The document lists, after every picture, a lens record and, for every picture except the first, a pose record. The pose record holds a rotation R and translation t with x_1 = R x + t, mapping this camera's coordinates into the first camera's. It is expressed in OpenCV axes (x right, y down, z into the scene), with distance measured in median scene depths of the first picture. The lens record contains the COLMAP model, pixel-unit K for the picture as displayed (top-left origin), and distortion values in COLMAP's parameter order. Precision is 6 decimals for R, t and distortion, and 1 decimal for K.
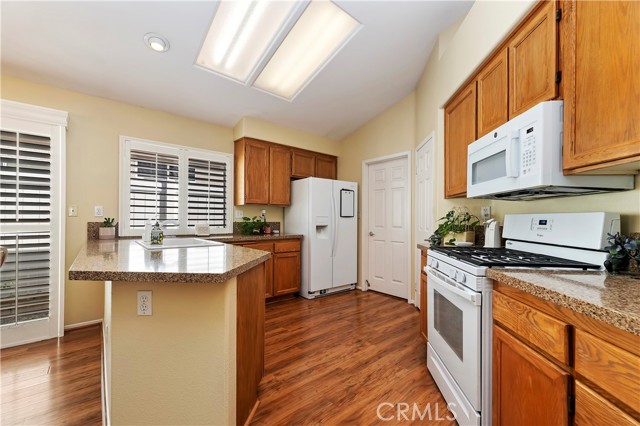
lens RADIAL K [[263.1, 0, 322.0], [0, 263.1, 216.6], [0, 0, 1]] dist [-0.000797, -0.001705]
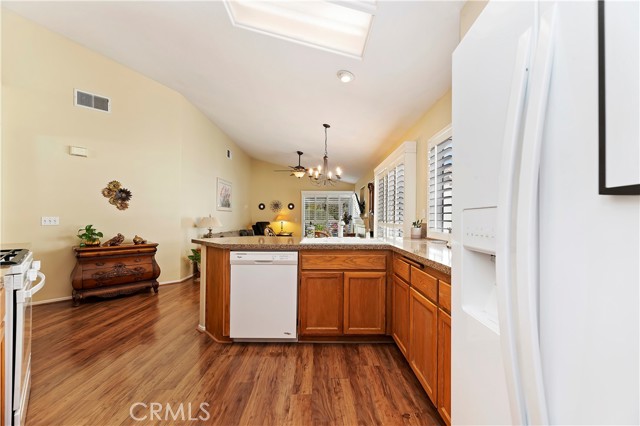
lens RADIAL K [[263.1, 0, 322.1], [0, 263.1, 215.9], [0, 0, 1]] dist [-0.000797, -0.001705]
pose [[-0.645058, -0.021449, -0.763832, 0.221208], [-0.006354, 0.999722, -0.022707, 0.014045], [0.764107, -0.009794, -0.645015, 1.020526]]
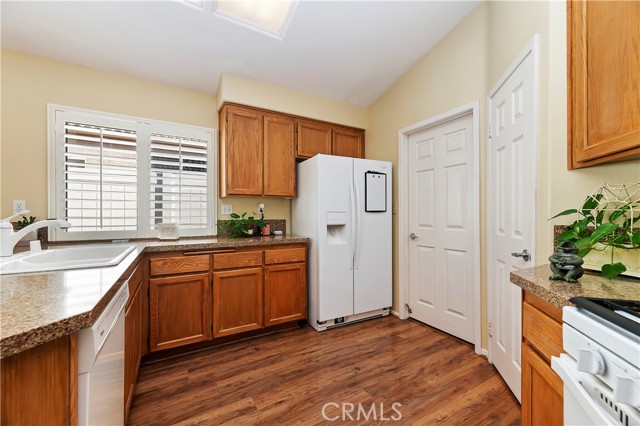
lens RADIAL K [[263.1, 0, 319.8], [0, 263.1, 213.4], [0, 0, 1]] dist [-0.000797, -0.001705]
pose [[0.983276, -0.008615, -0.181920, 0.081750], [0.009368, 0.999951, 0.003280, 0.001738], [0.181883, -0.004930, 0.983308, 0.318145]]
